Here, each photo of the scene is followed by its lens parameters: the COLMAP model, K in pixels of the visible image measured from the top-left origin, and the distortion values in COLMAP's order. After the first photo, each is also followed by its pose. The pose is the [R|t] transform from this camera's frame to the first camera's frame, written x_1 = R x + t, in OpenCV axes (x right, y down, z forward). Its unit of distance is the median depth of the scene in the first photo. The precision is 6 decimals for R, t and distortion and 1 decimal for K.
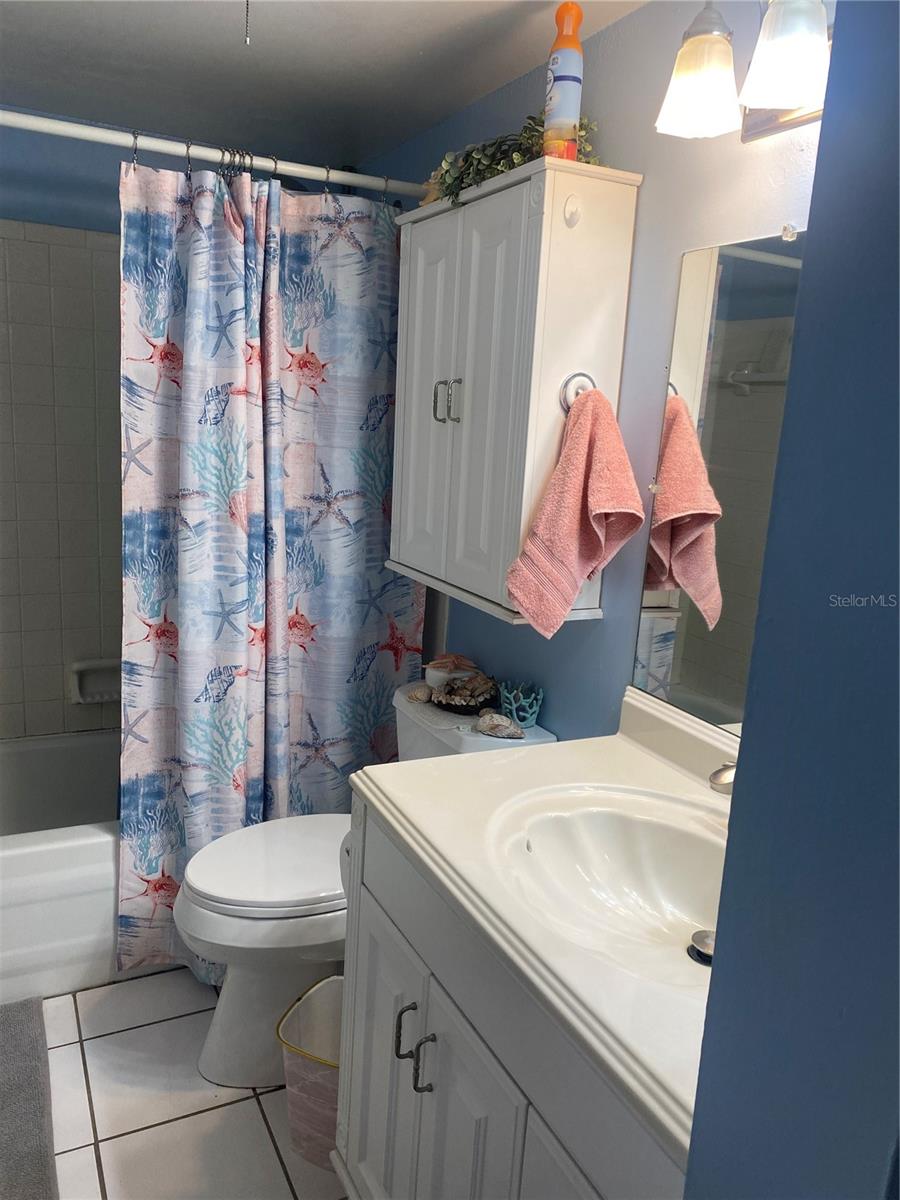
lens RADIAL K [[912.2, 0, 441.9], [0, 912.2, 595.6], [0, 0, 1]] dist [0.049790, -0.058021]
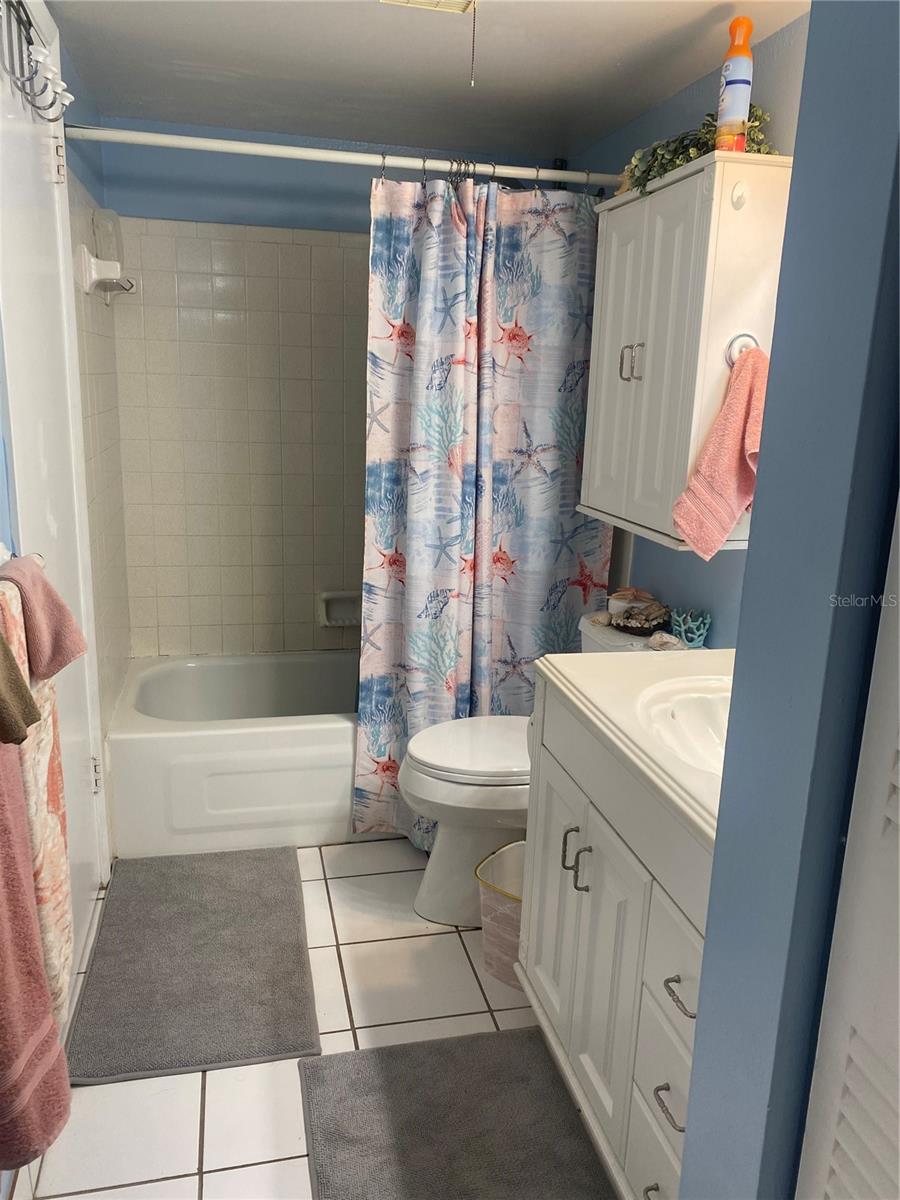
lens RADIAL K [[912.2, 0, 440.3], [0, 912.2, 609.8], [0, 0, 1]] dist [0.049790, -0.058021]
pose [[0.972204, 0.034355, -0.231601, 0.046715], [-0.025972, 0.998896, 0.039150, 0.059389], [0.232690, -0.032047, 0.972023, -0.195761]]
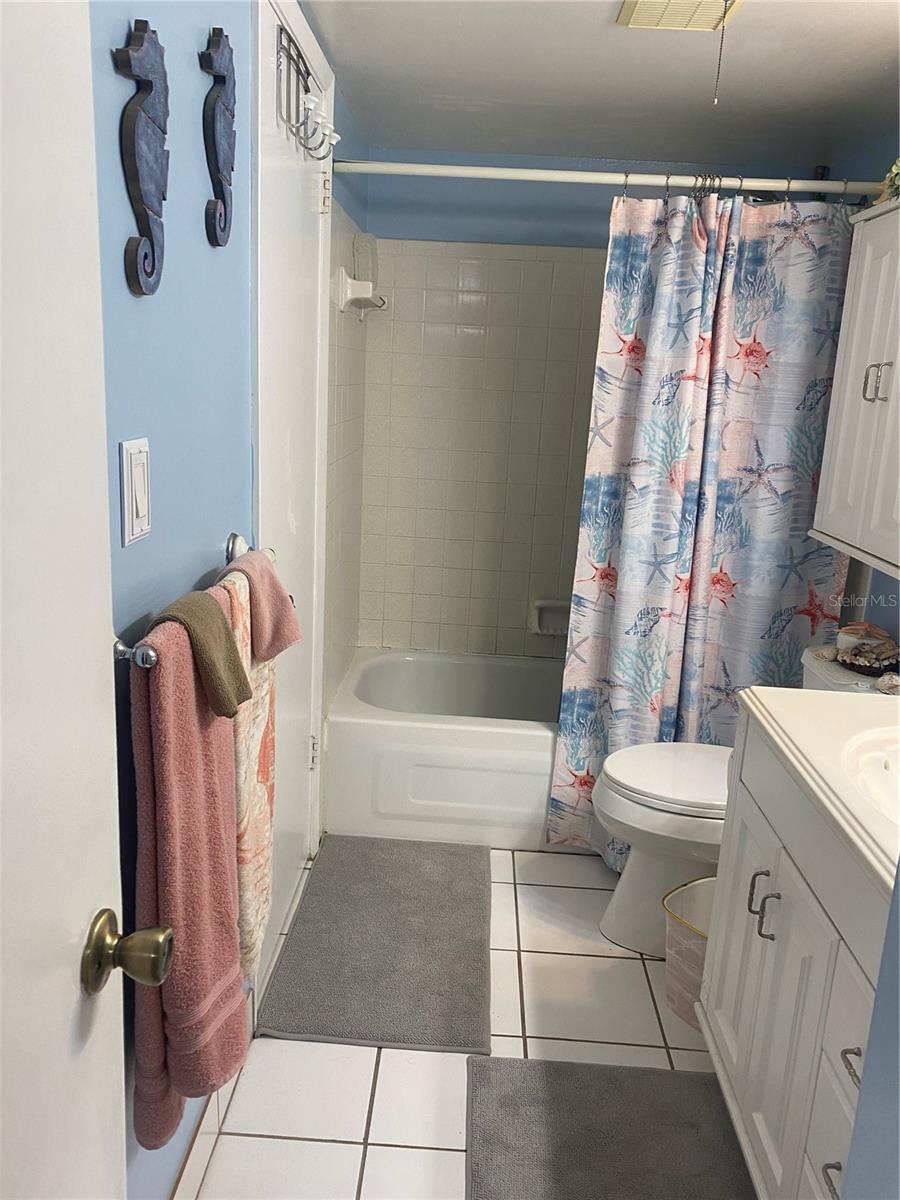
lens RADIAL K [[912.2, 0, 431.9], [0, 912.2, 592.5], [0, 0, 1]] dist [0.049790, -0.058021]
pose [[0.873022, 0.100341, -0.477247, 0.084236], [-0.097071, 0.994776, 0.031581, 0.050109], [0.477923, 0.018756, 0.878202, -0.201976]]
